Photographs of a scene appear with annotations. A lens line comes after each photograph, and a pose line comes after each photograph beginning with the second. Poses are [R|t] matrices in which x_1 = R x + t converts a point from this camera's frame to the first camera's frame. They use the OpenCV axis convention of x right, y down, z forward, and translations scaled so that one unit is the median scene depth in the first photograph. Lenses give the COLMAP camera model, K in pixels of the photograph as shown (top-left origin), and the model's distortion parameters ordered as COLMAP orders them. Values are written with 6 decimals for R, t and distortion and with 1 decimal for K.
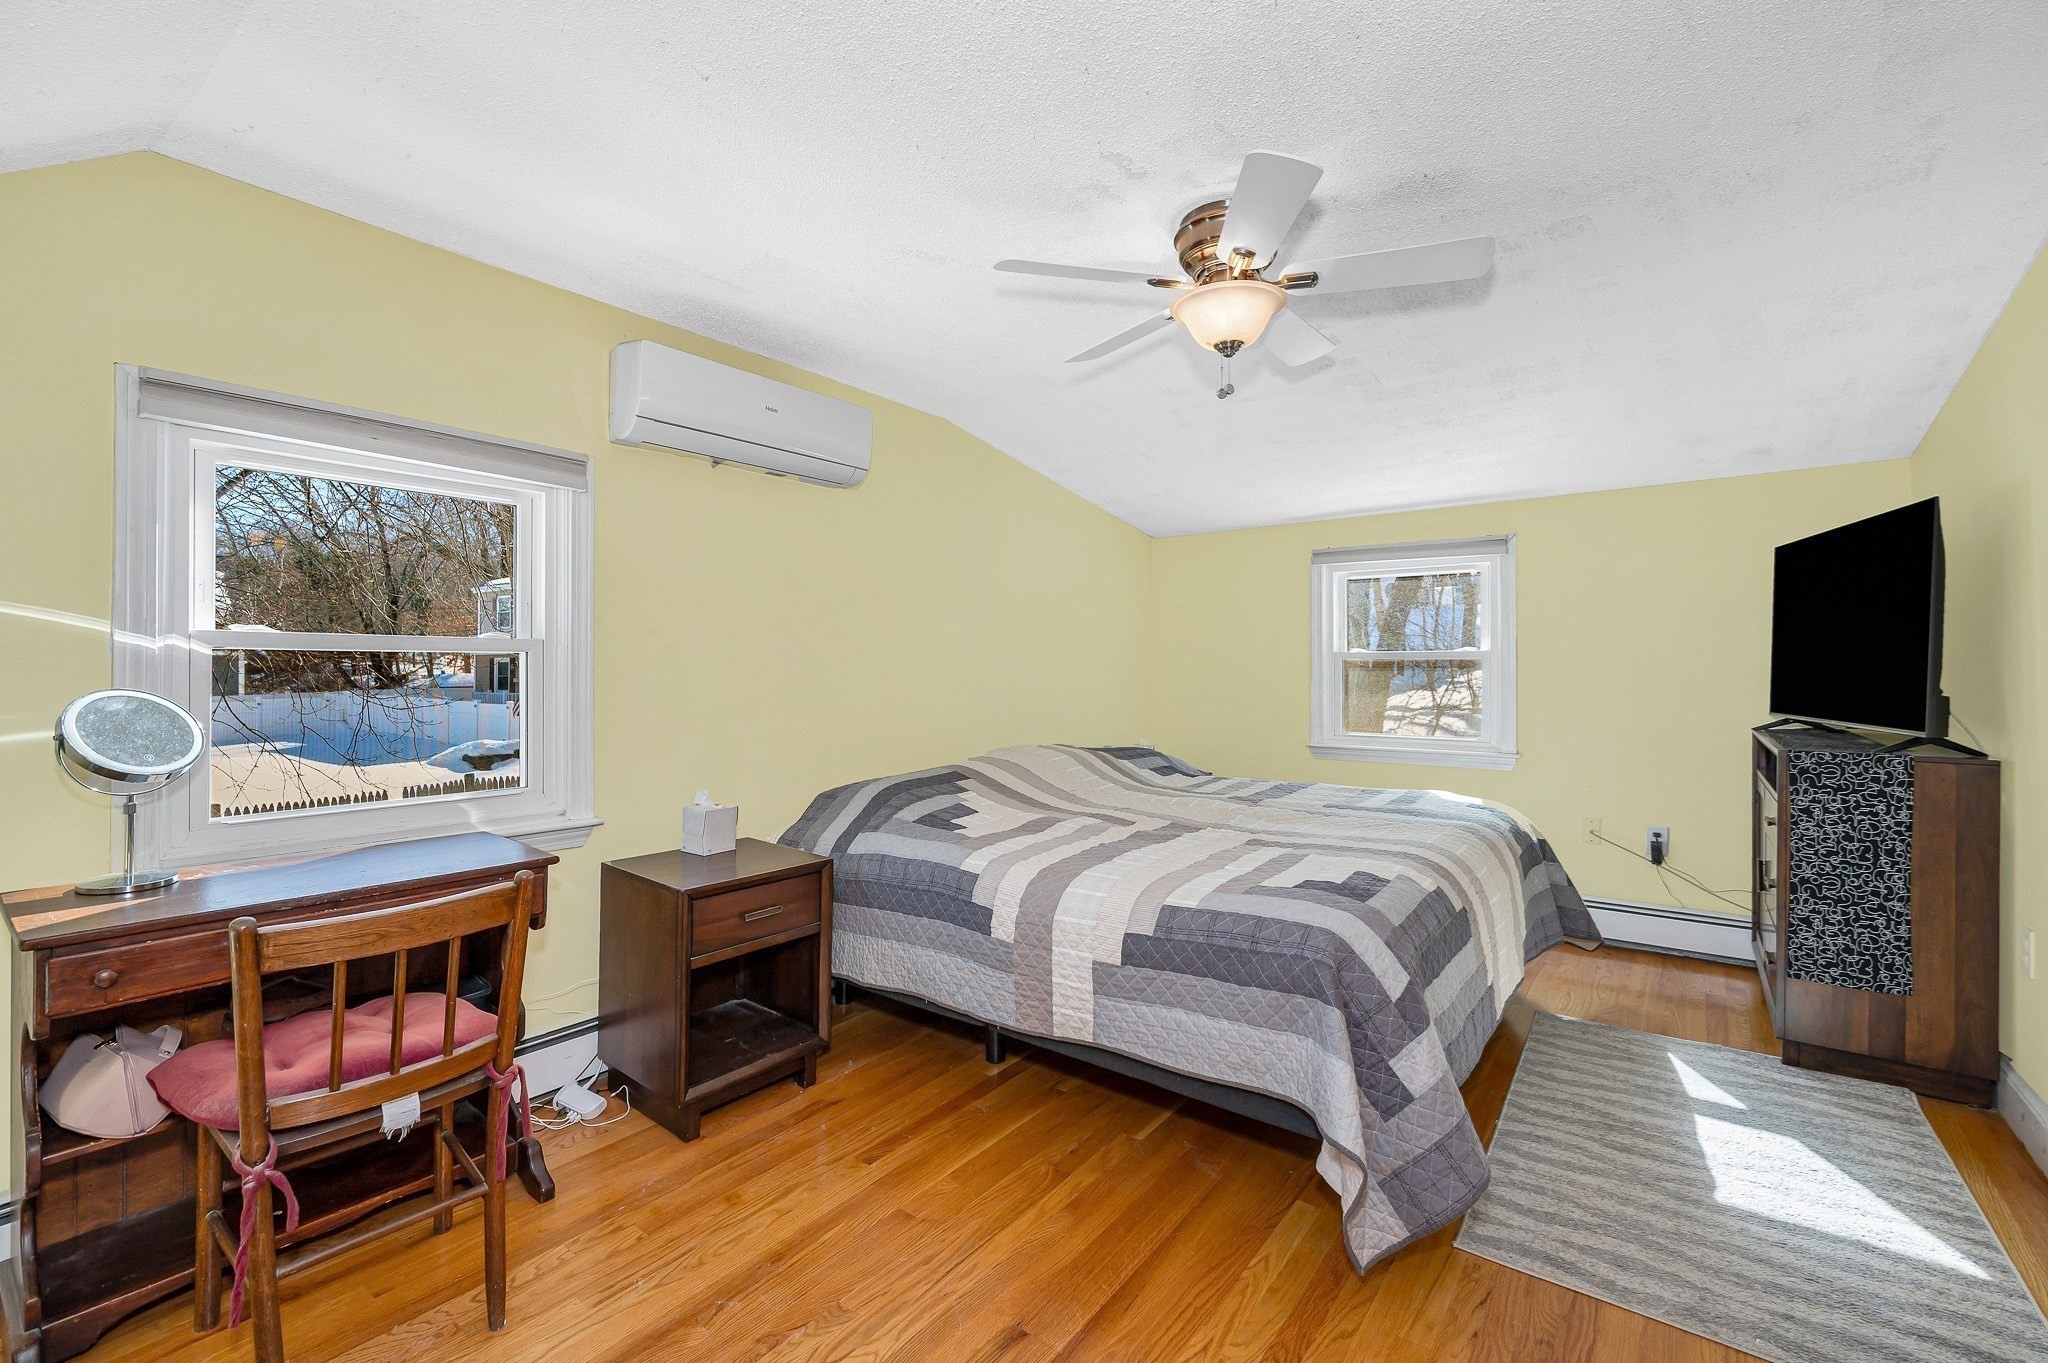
lens RADIAL K [[880.9, 0, 1032.6], [0, 880.9, 660.8], [0, 0, 1]] dist [0.003299, 0.000449]
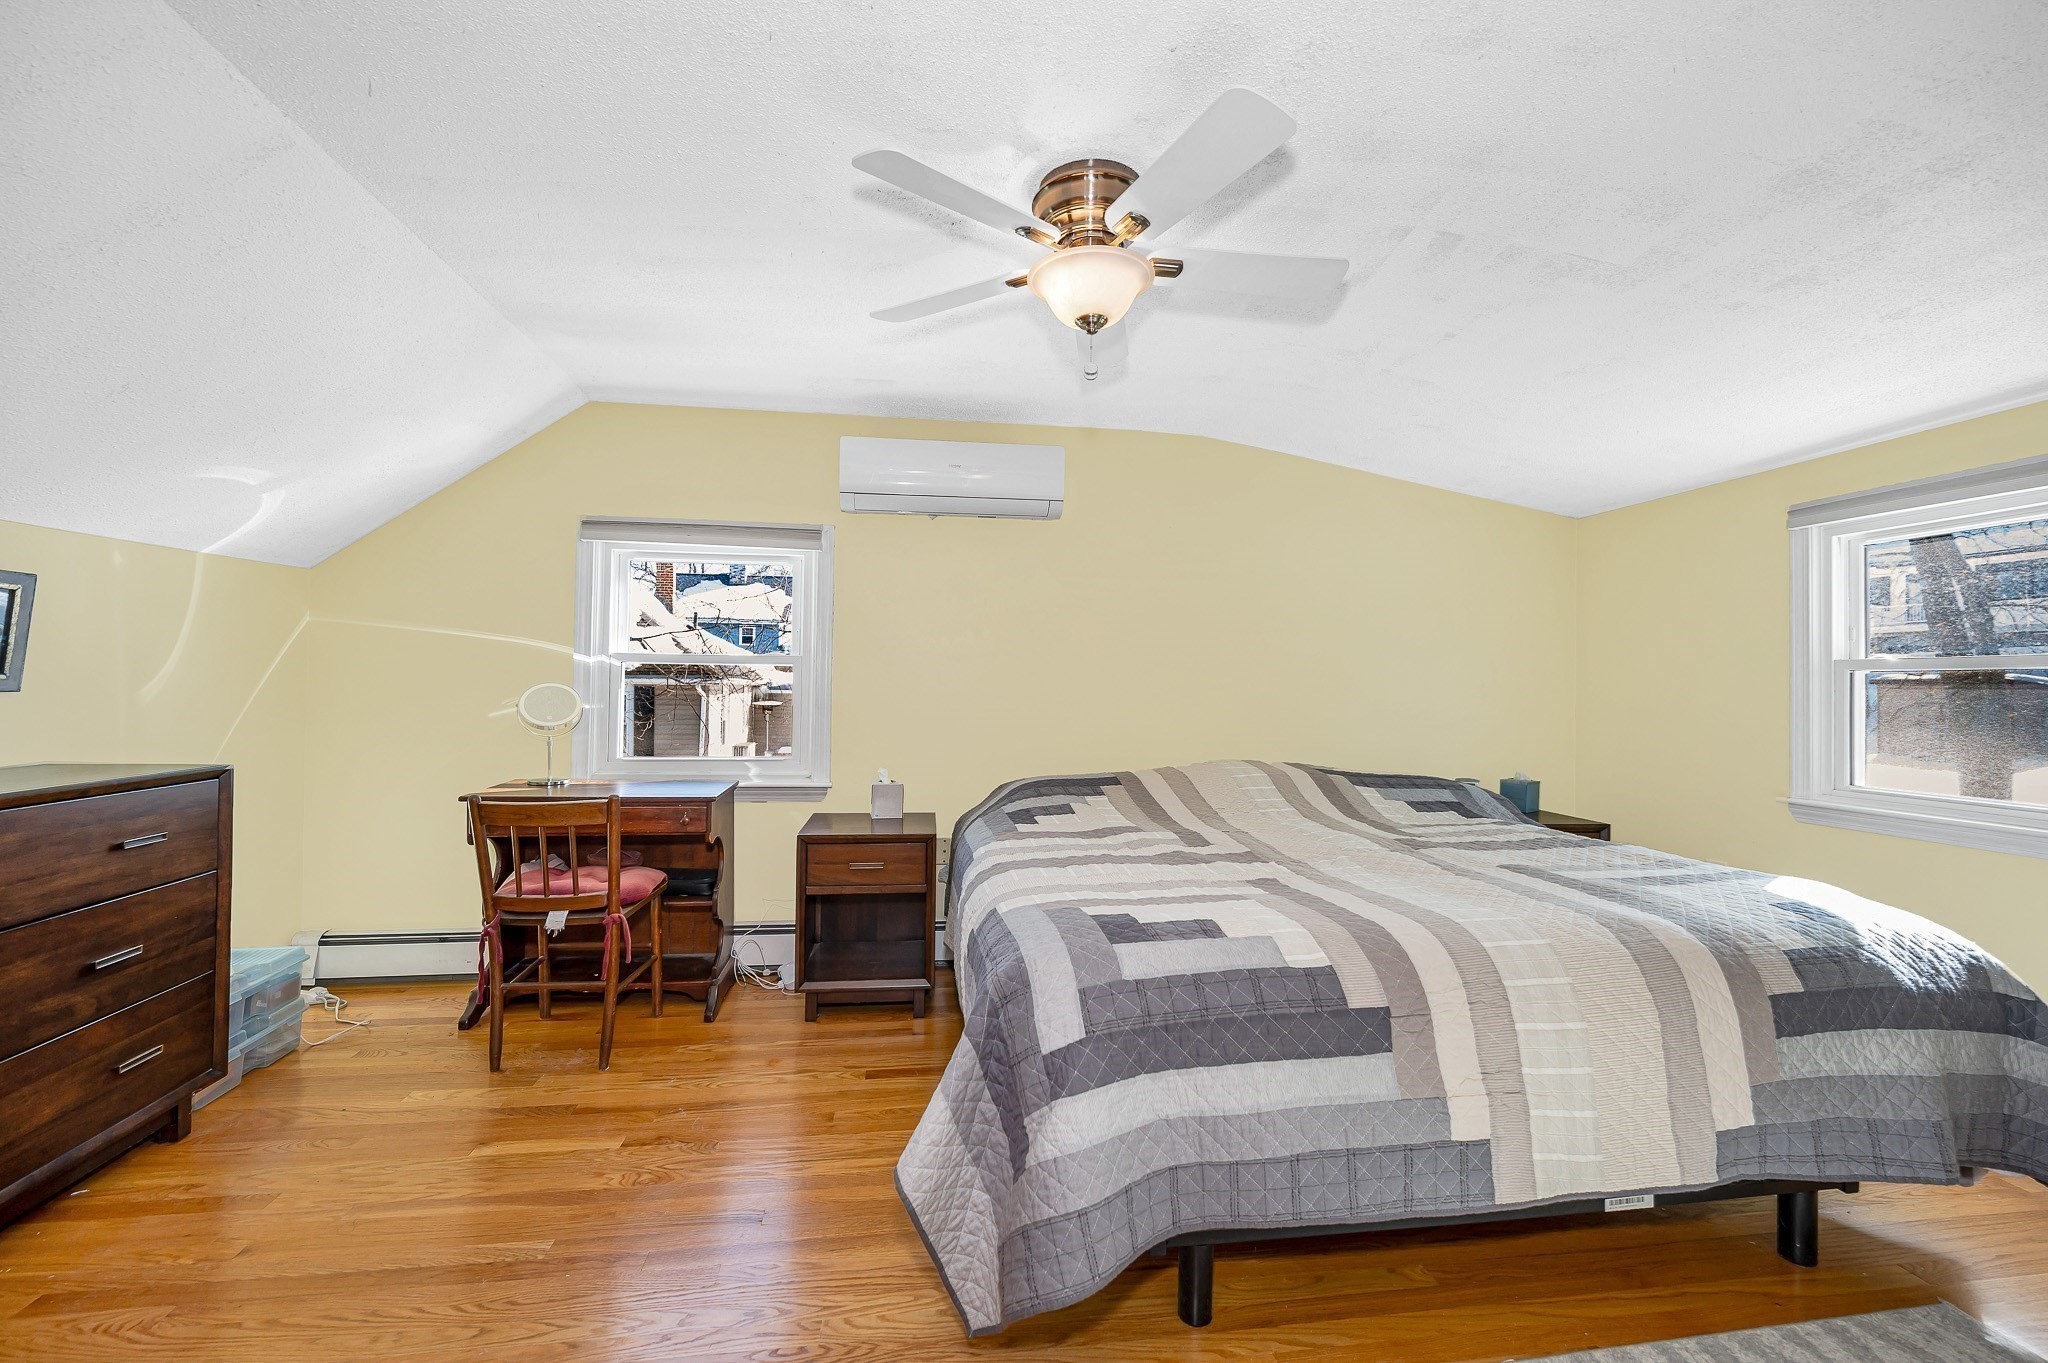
lens RADIAL K [[830.2, 0, 1024.0], [0, 830.2, 681.5], [0, 0, 1]] dist [-0.001403, -0.000407]
pose [[0.706360, 0.003823, -0.707842, 0.703011], [-0.005284, 0.999986, 0.000127, 0.016739], [0.707833, 0.003651, 0.706371, 0.303242]]
